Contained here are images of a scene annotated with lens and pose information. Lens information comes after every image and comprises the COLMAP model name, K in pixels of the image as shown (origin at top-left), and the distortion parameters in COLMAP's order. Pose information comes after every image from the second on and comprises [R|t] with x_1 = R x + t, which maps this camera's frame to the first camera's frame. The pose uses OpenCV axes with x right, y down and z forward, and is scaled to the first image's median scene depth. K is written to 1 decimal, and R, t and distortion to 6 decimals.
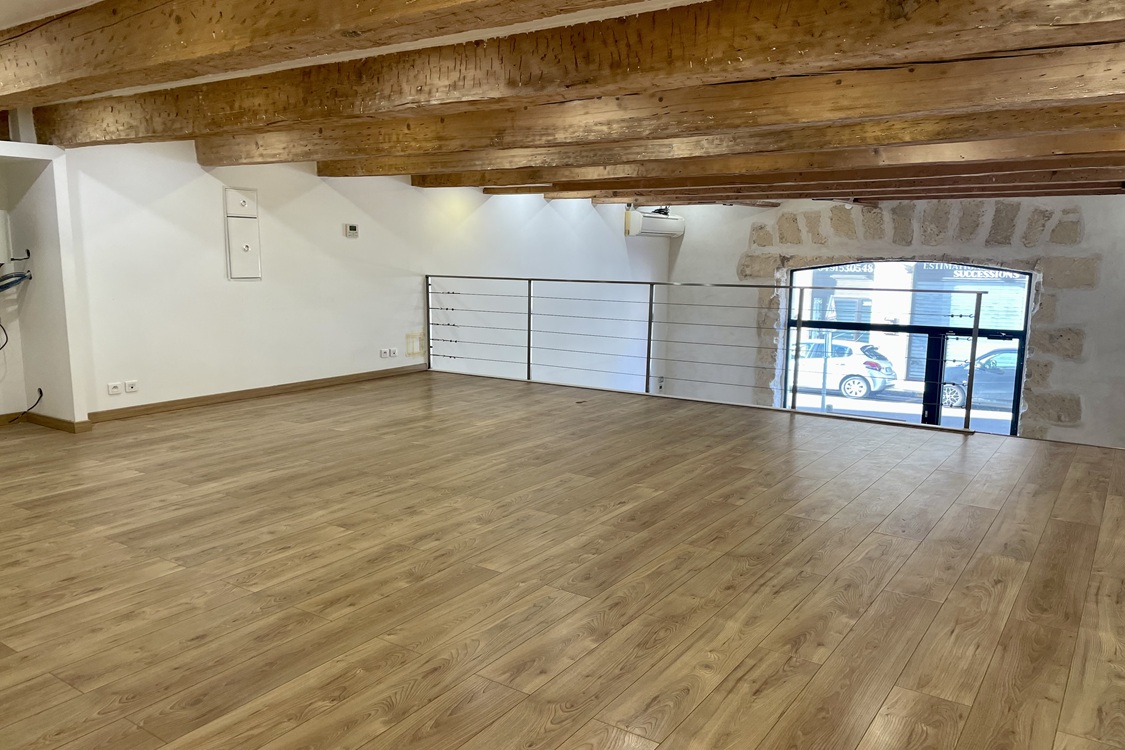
lens RADIAL K [[850.9, 0, 554.7], [0, 850.9, 379.2], [0, 0, 1]] dist [0.088991, -0.117111]
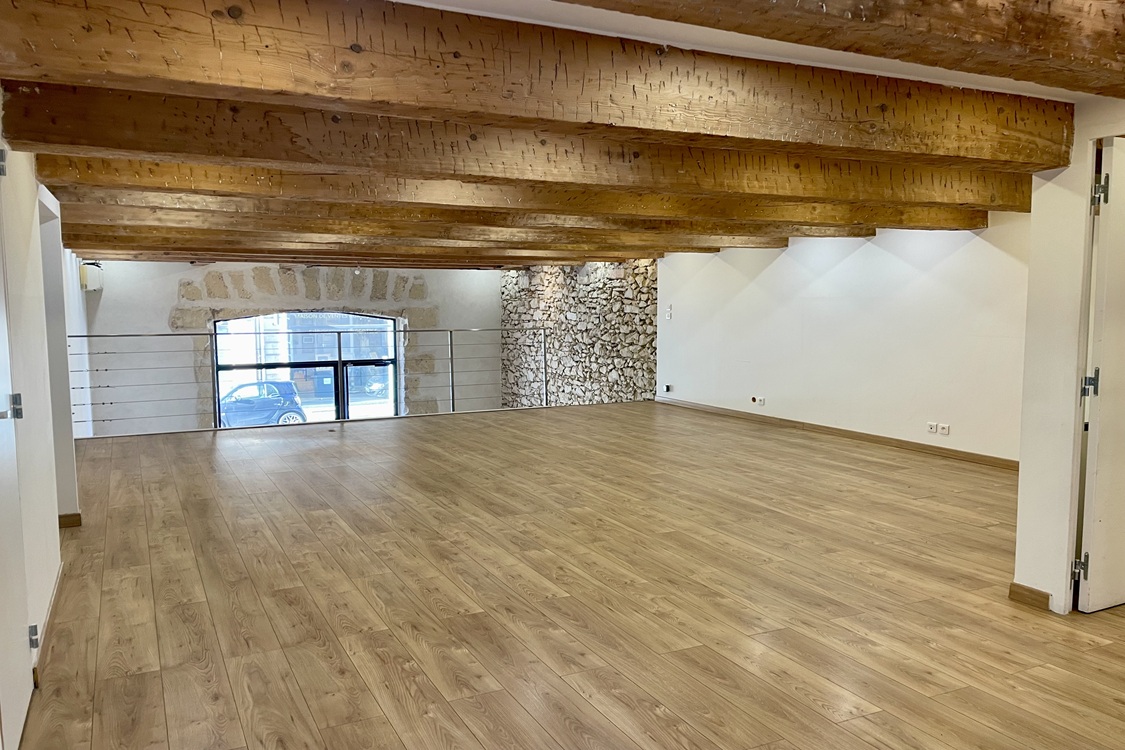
lens RADIAL K [[850.9, 0, 554.7], [0, 850.9, 379.2], [0, 0, 1]] dist [0.088991, -0.117111]
pose [[0.478610, -0.089336, 0.873471, -0.599357], [0.136895, 0.990237, 0.026269, -0.023189], [-0.867290, 0.107001, 0.486167, 0.078044]]
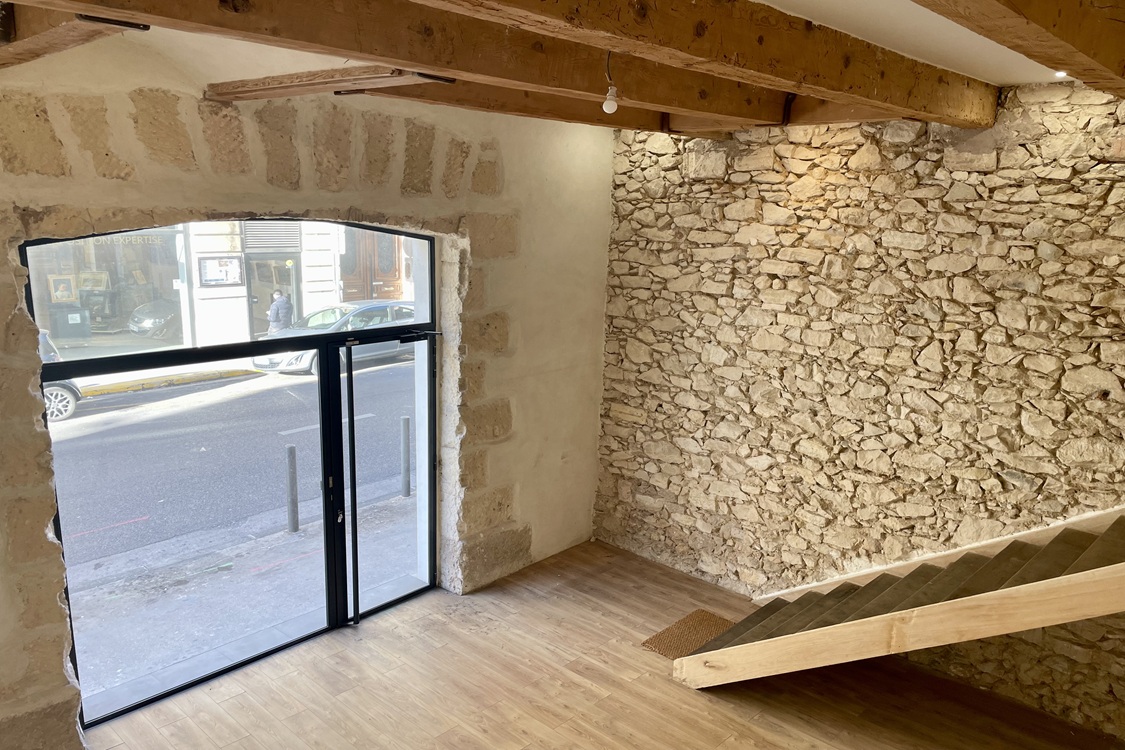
lens RADIAL K [[838.4, 0, 555.6], [0, 838.4, 404.1], [0, 0, 1]] dist [0.090390, -0.111028]
pose [[0.146617, -0.233044, 0.961350, -0.097884], [0.124305, 0.968489, 0.215817, -0.128982], [-0.981352, 0.087858, 0.170965, 0.822696]]
